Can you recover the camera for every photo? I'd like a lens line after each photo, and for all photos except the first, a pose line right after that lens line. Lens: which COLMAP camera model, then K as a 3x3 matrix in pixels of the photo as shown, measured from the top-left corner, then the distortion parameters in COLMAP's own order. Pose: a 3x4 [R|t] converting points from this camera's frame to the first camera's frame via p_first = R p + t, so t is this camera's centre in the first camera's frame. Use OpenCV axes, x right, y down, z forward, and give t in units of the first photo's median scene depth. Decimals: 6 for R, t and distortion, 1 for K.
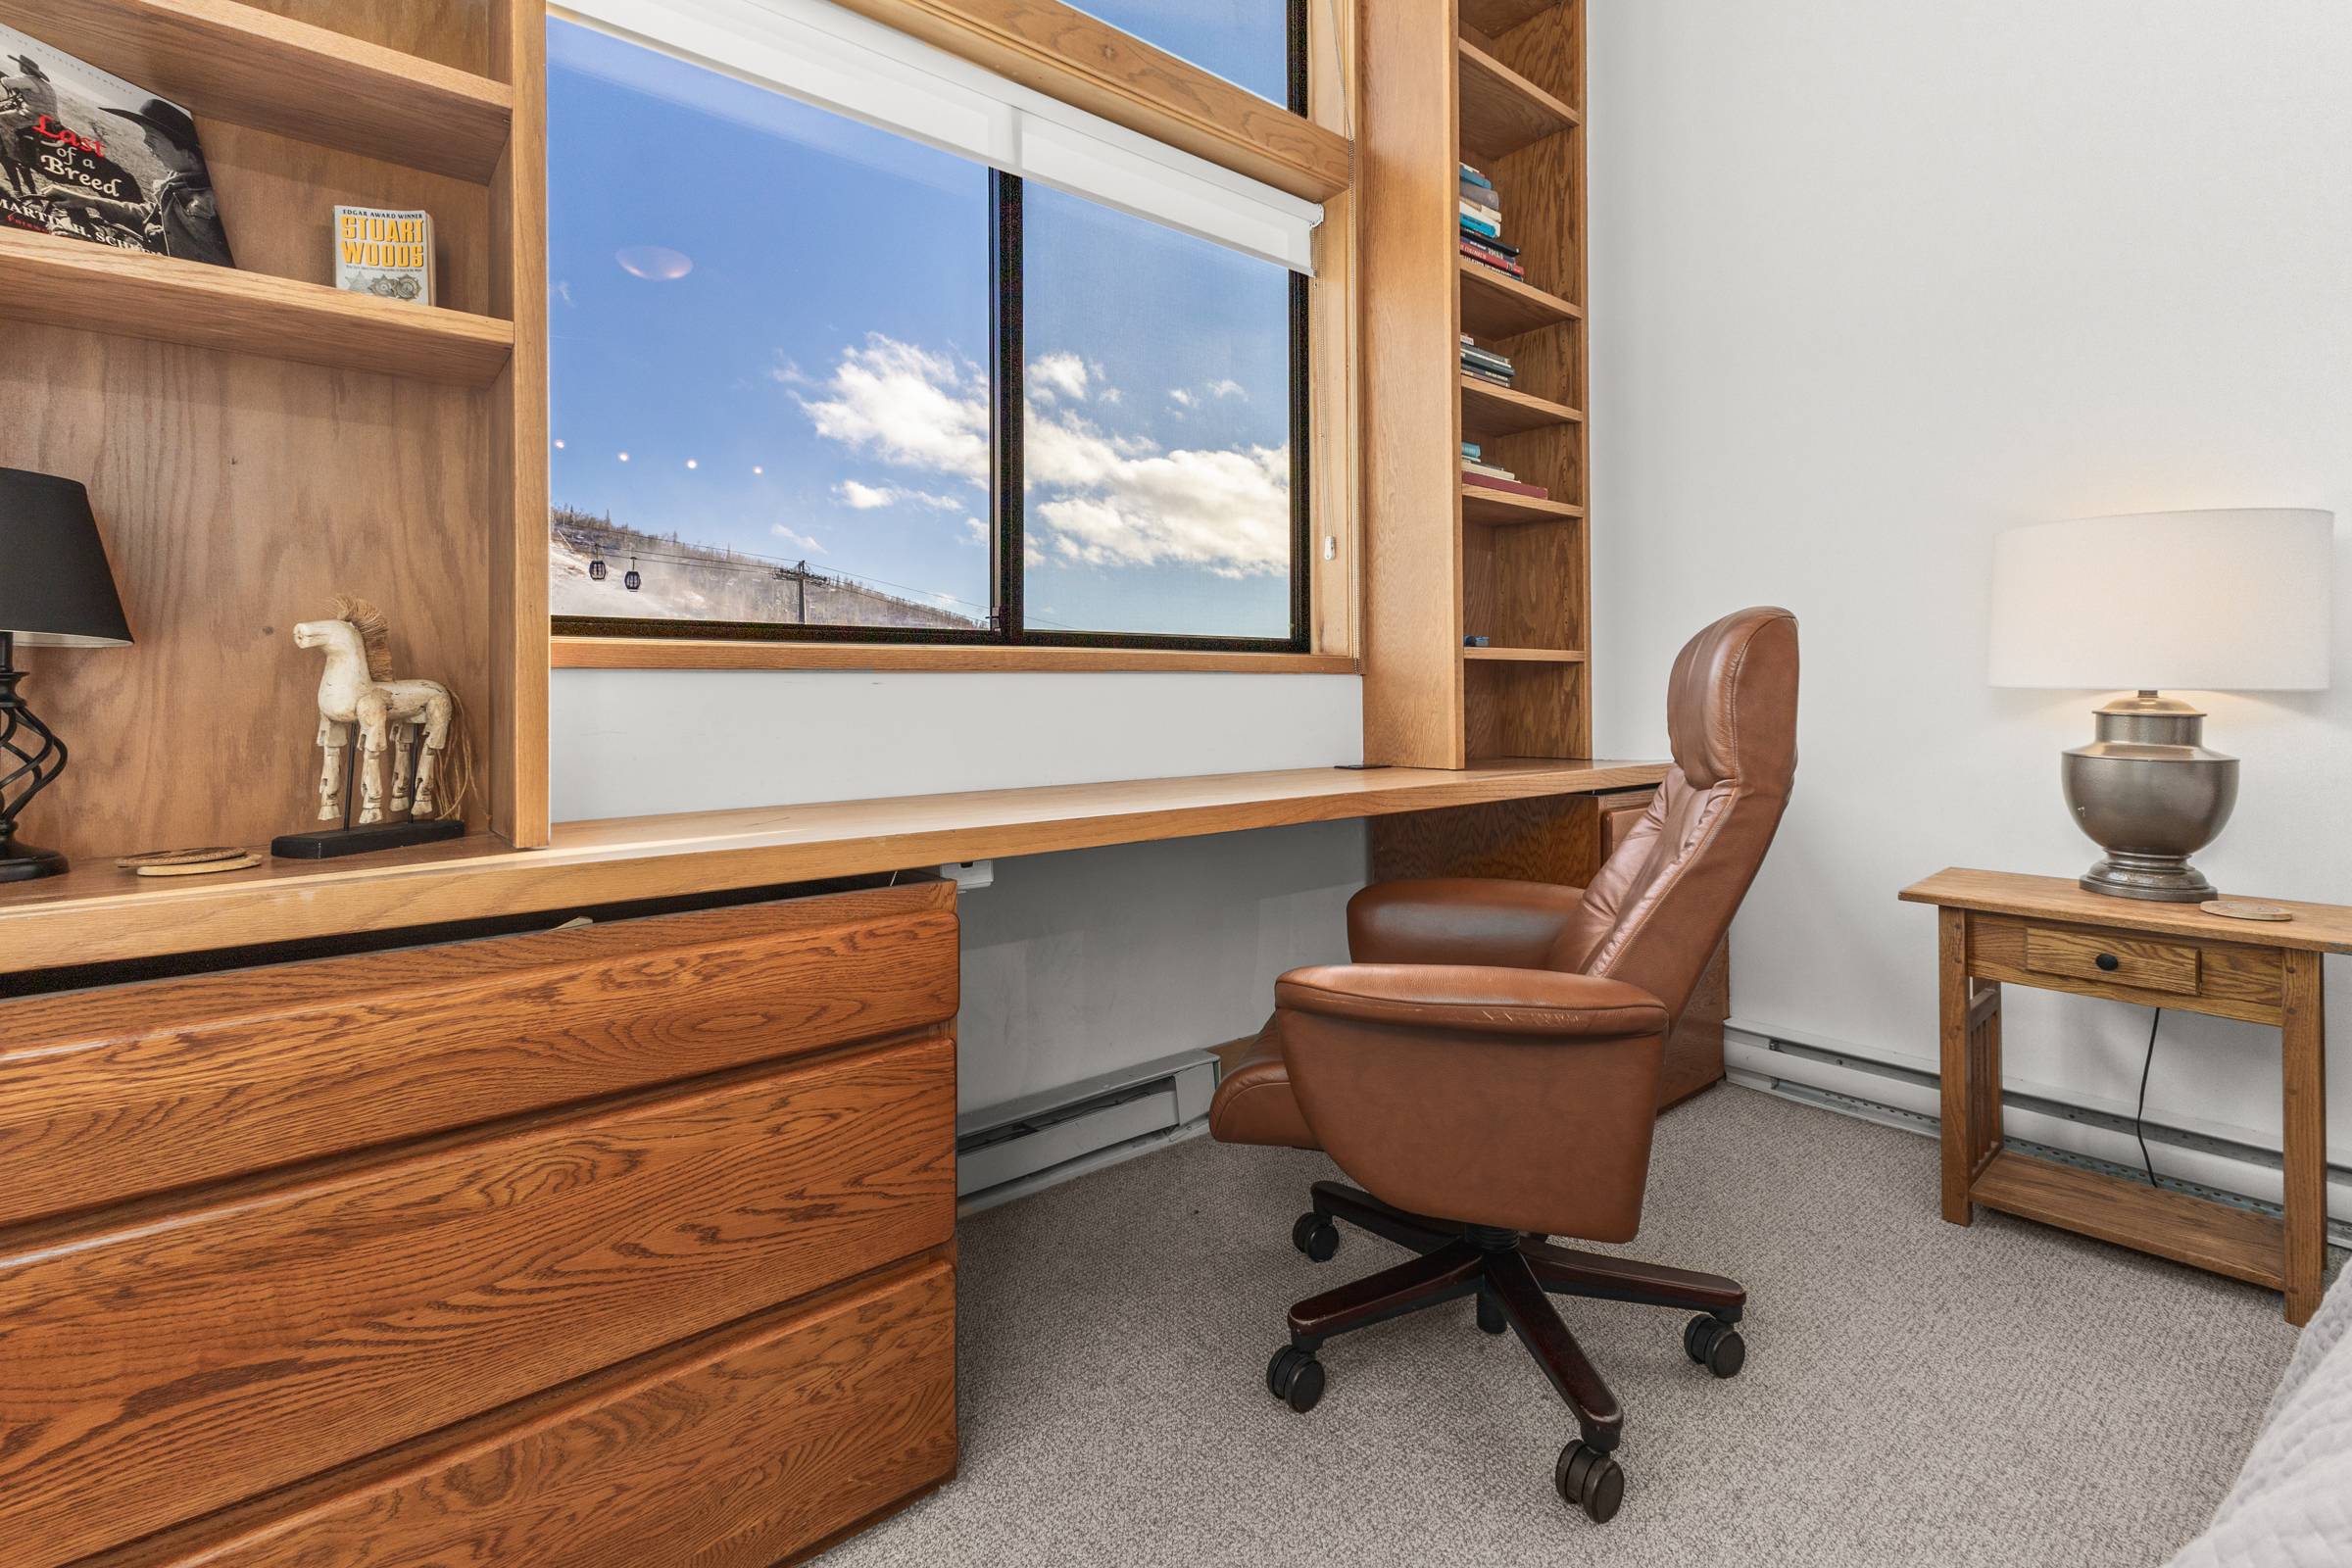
lens RADIAL K [[1061.7, 0, 1181.5], [0, 1061.7, 709.1], [0, 0, 1]] dist [0.013637, -0.000095]
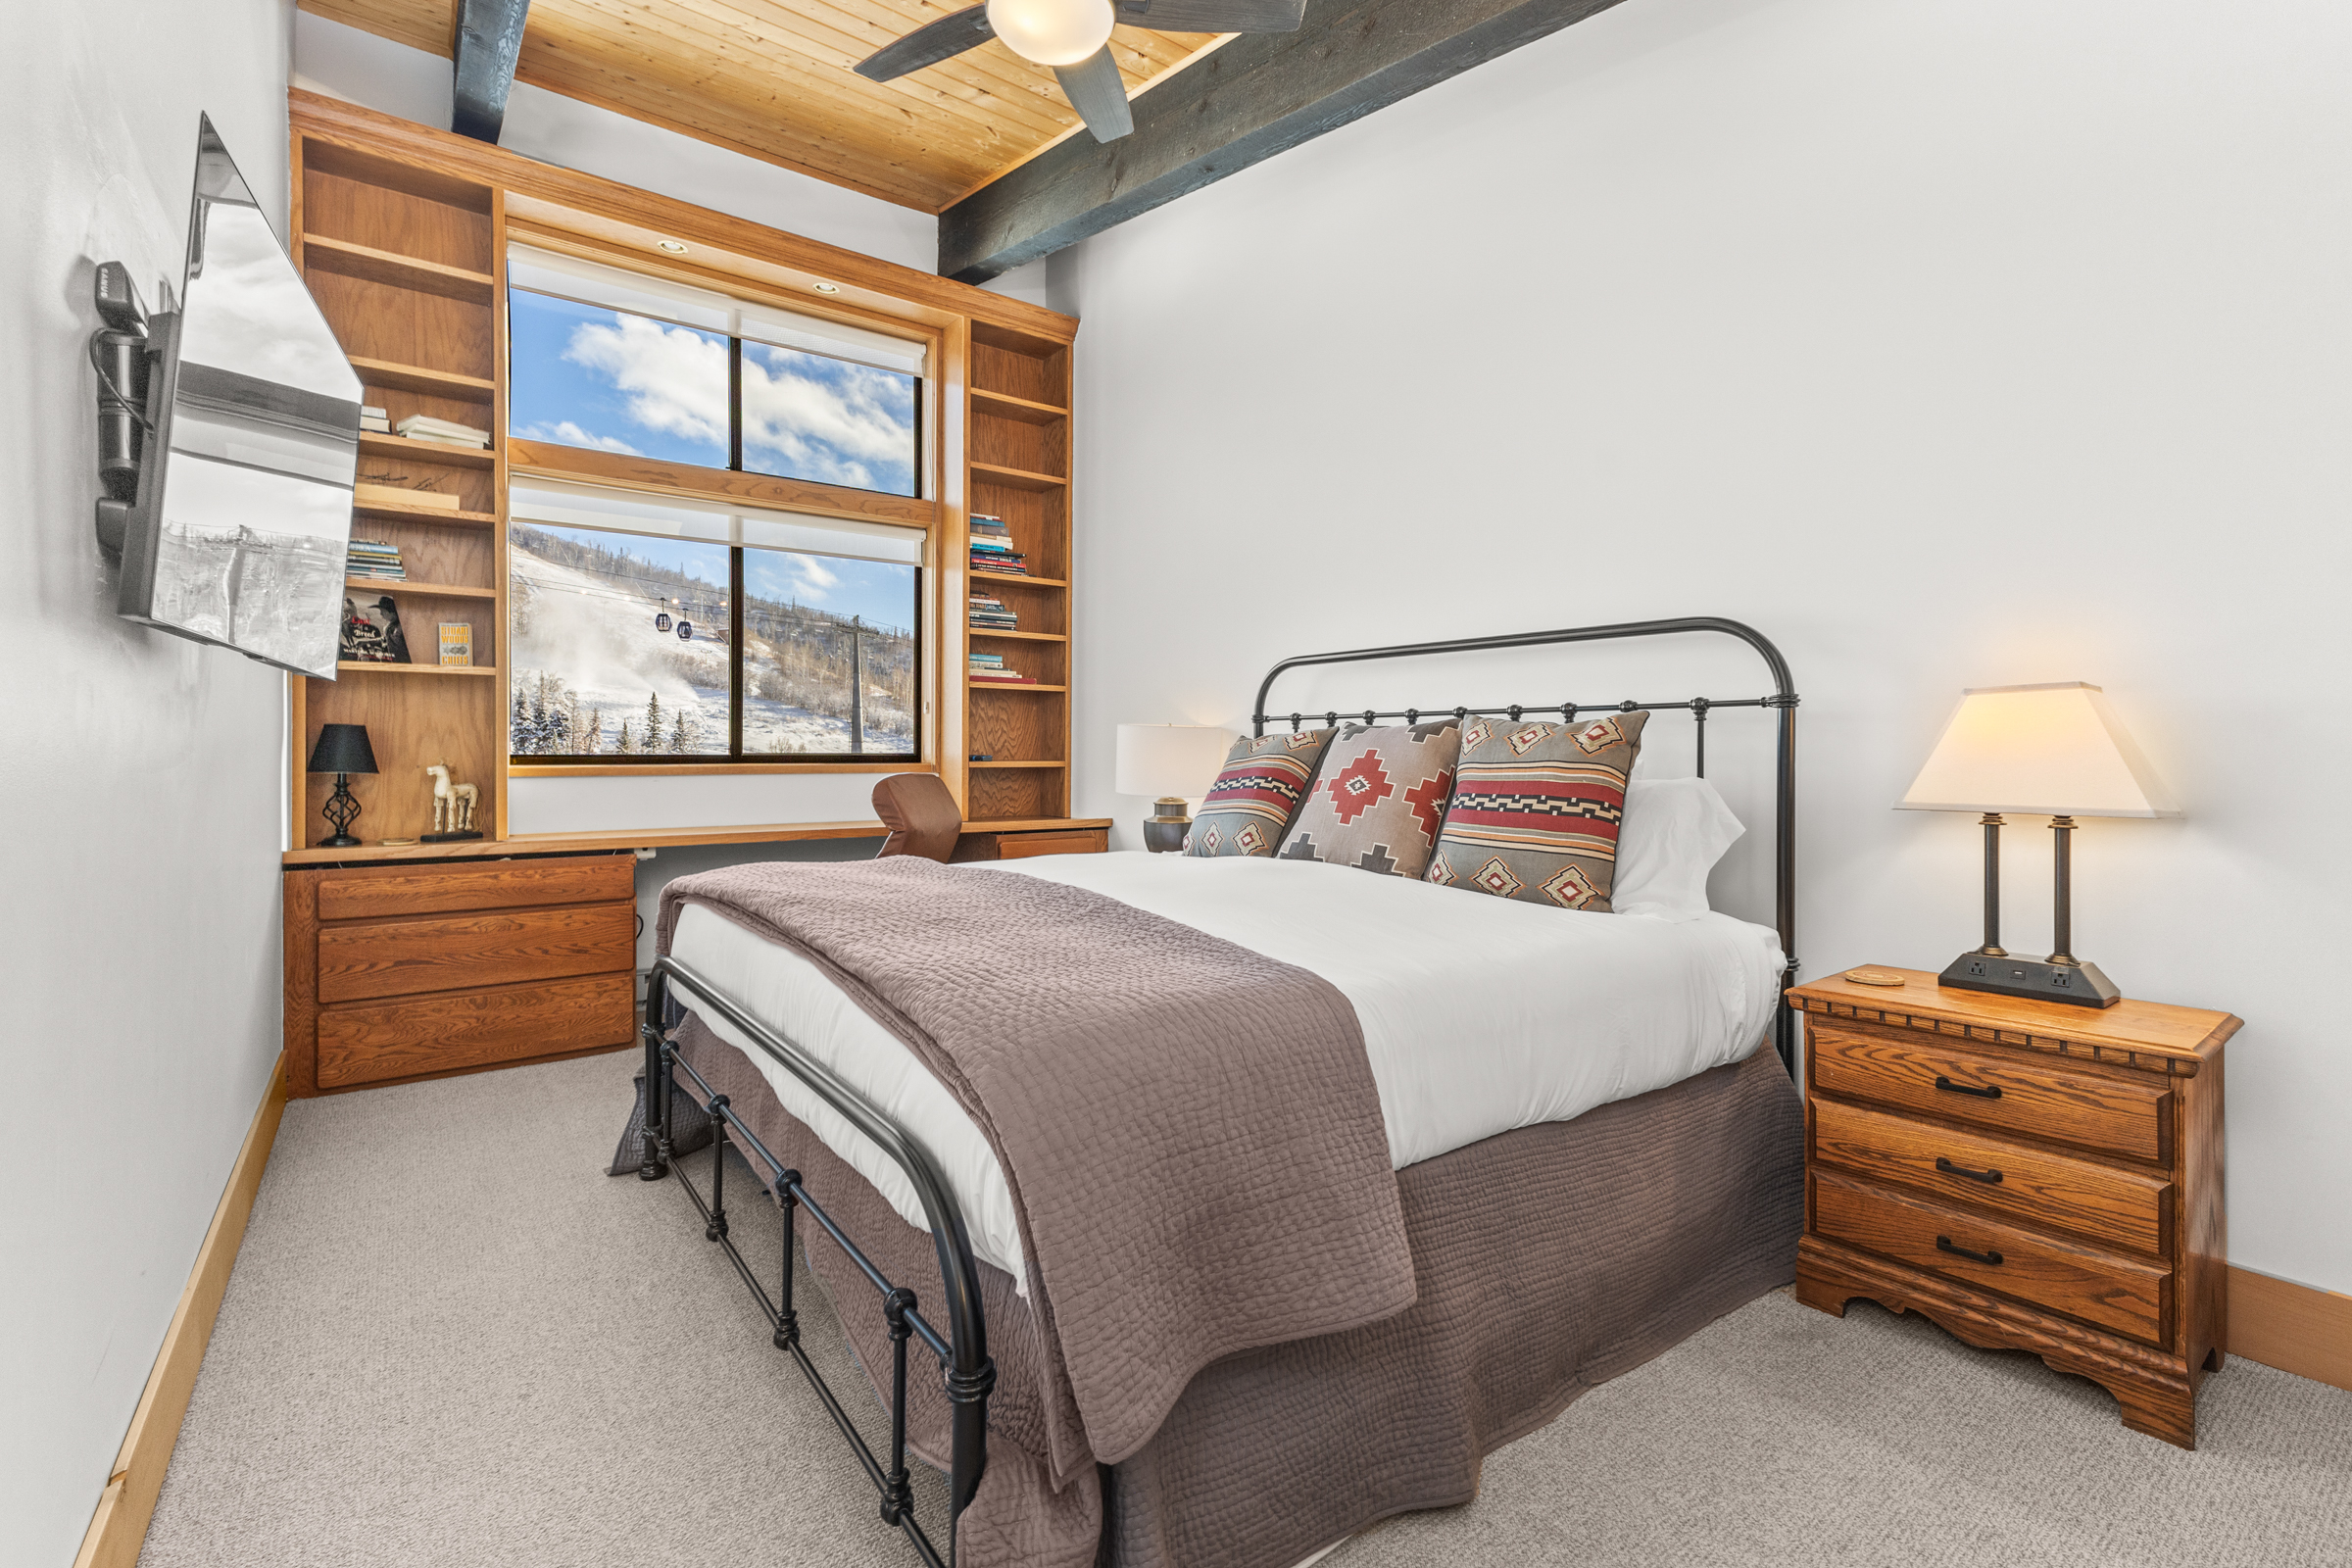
lens RADIAL K [[1026.3, 0, 1176.0], [0, 1026.3, 784.0], [0, 0, 1]] dist [0.011253, -0.005616]
pose [[0.998788, 0.015838, -0.046596, 1.467128], [-0.014687, 0.999581, 0.024935, -0.135326], [0.046972, -0.024221, 0.998603, -1.866469]]
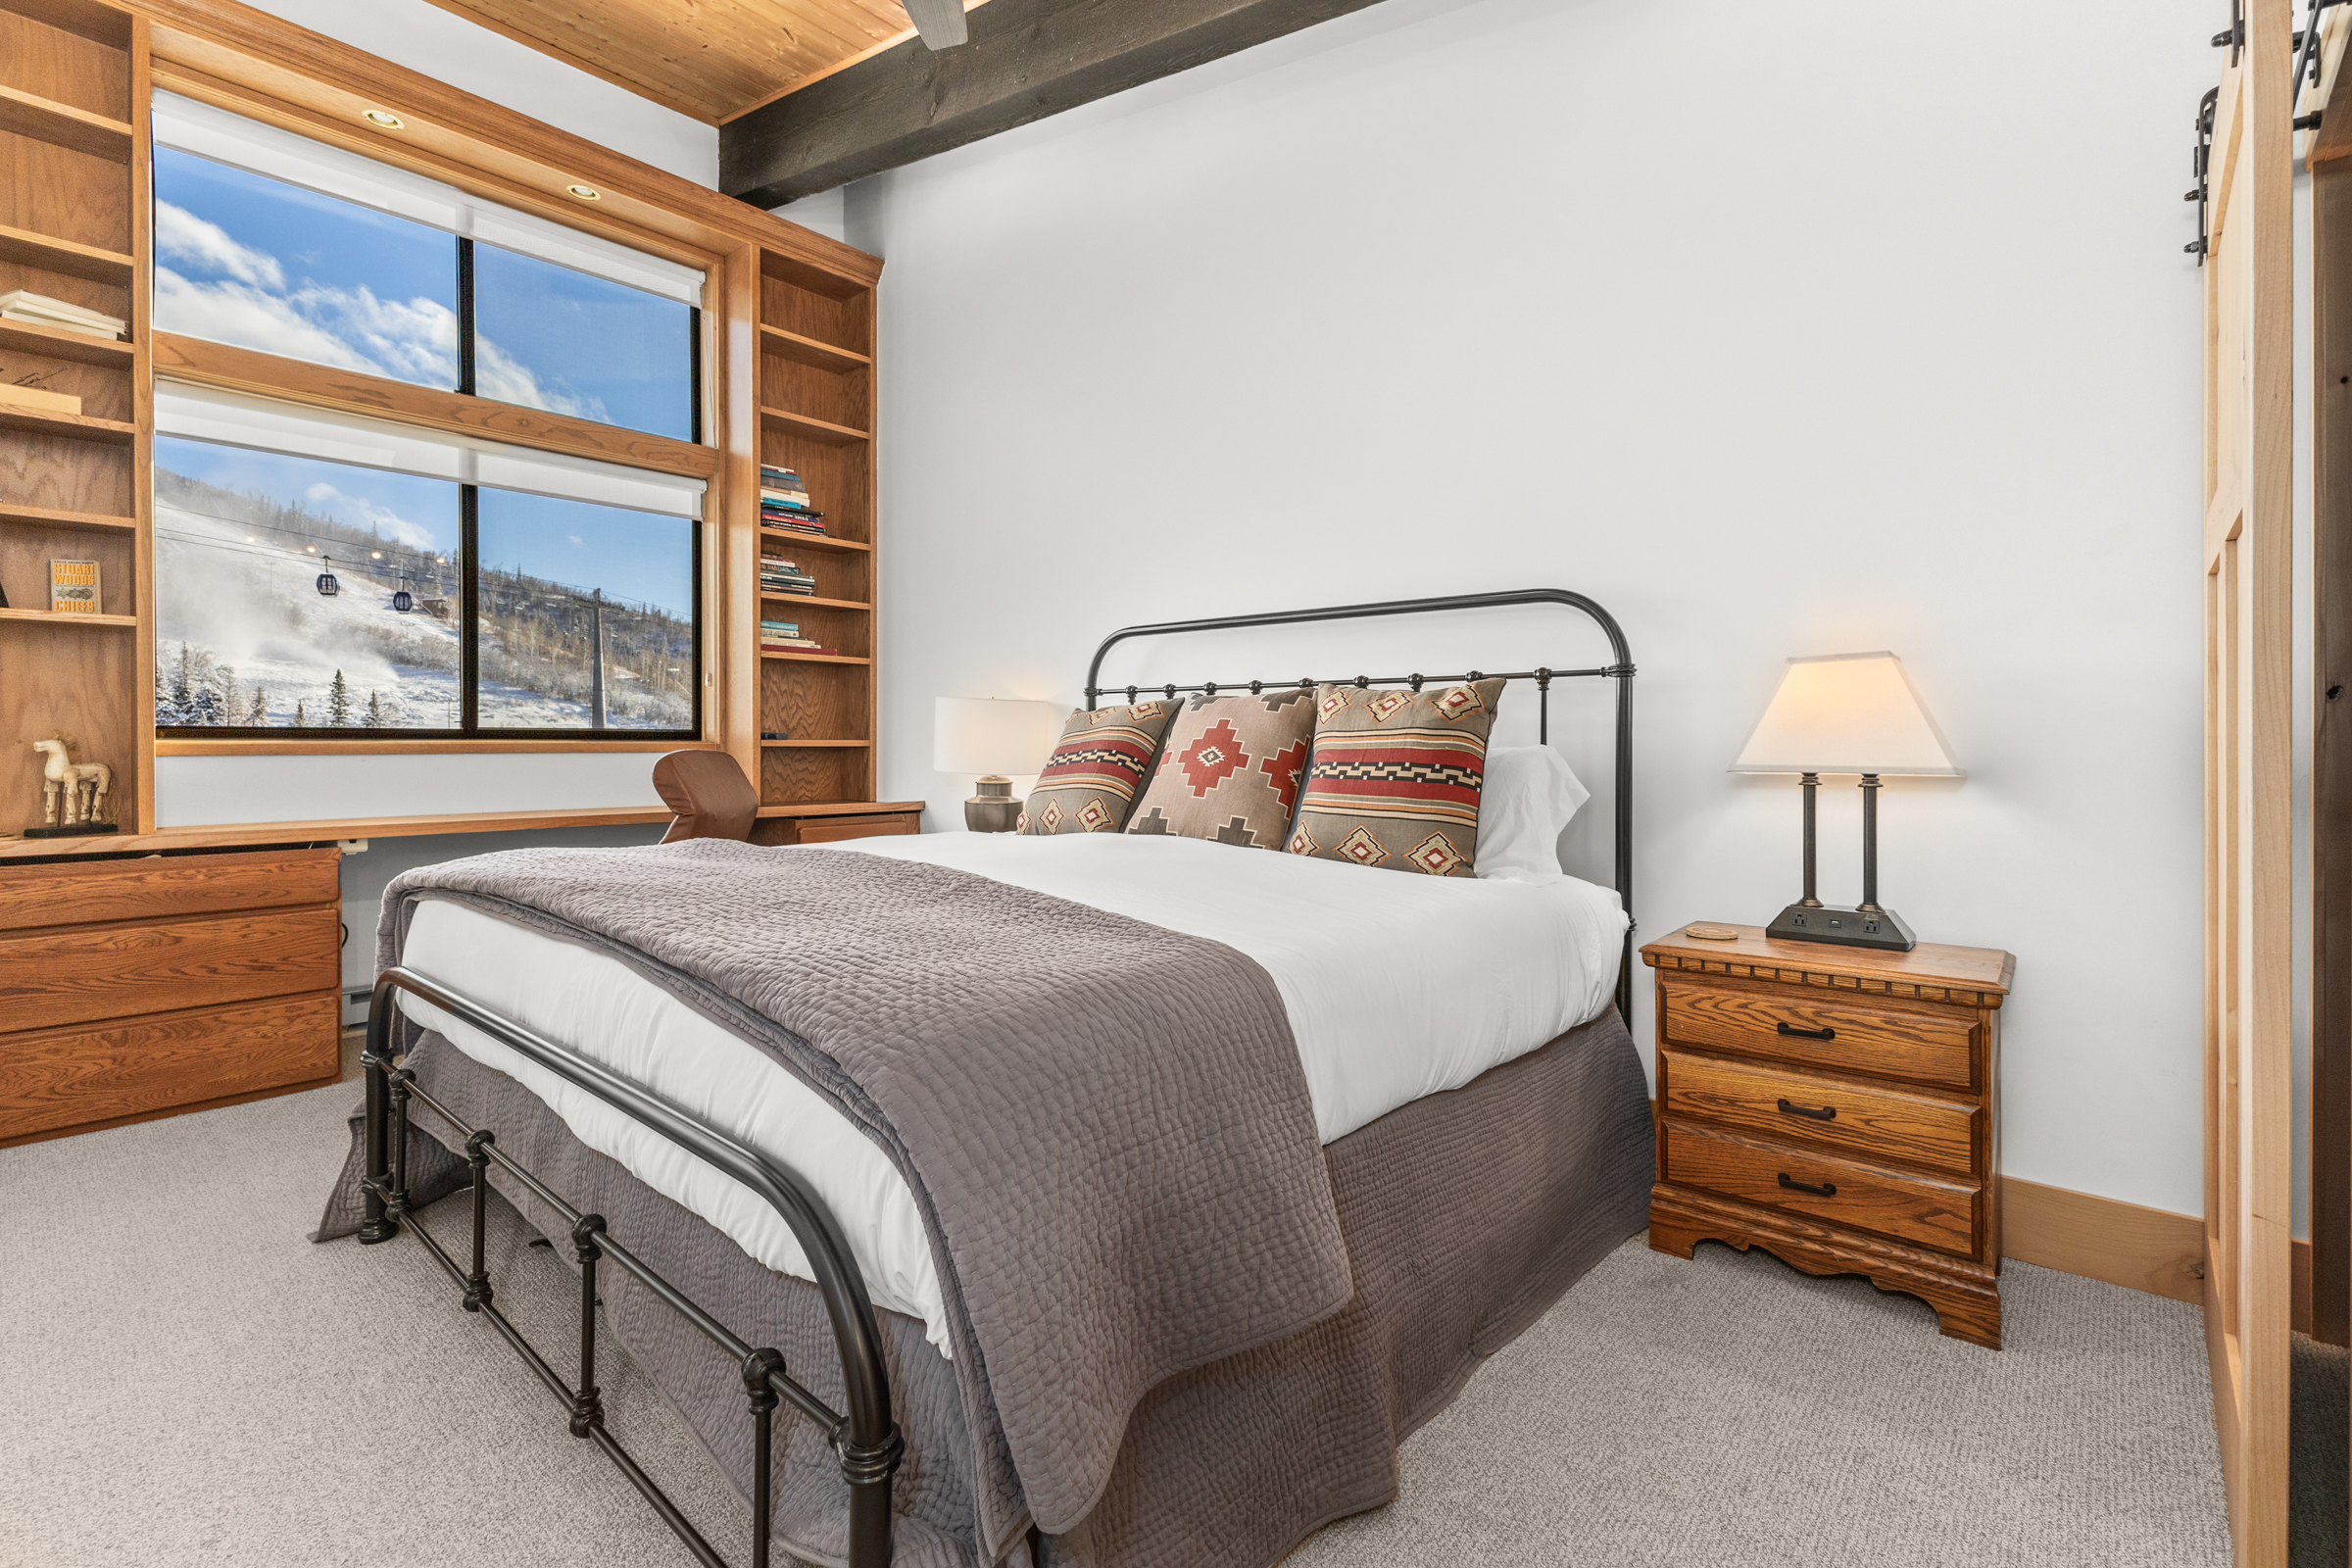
lens RADIAL K [[1037.7, 0, 1183.6], [0, 1037.7, 772.4], [0, 0, 1]] dist [0.011346, -0.005688]
pose [[0.986437, 0.010012, 0.163834, 1.345106], [-0.013648, 0.999685, 0.021081, -0.093695], [-0.163571, -0.023031, 0.986263, -1.745354]]
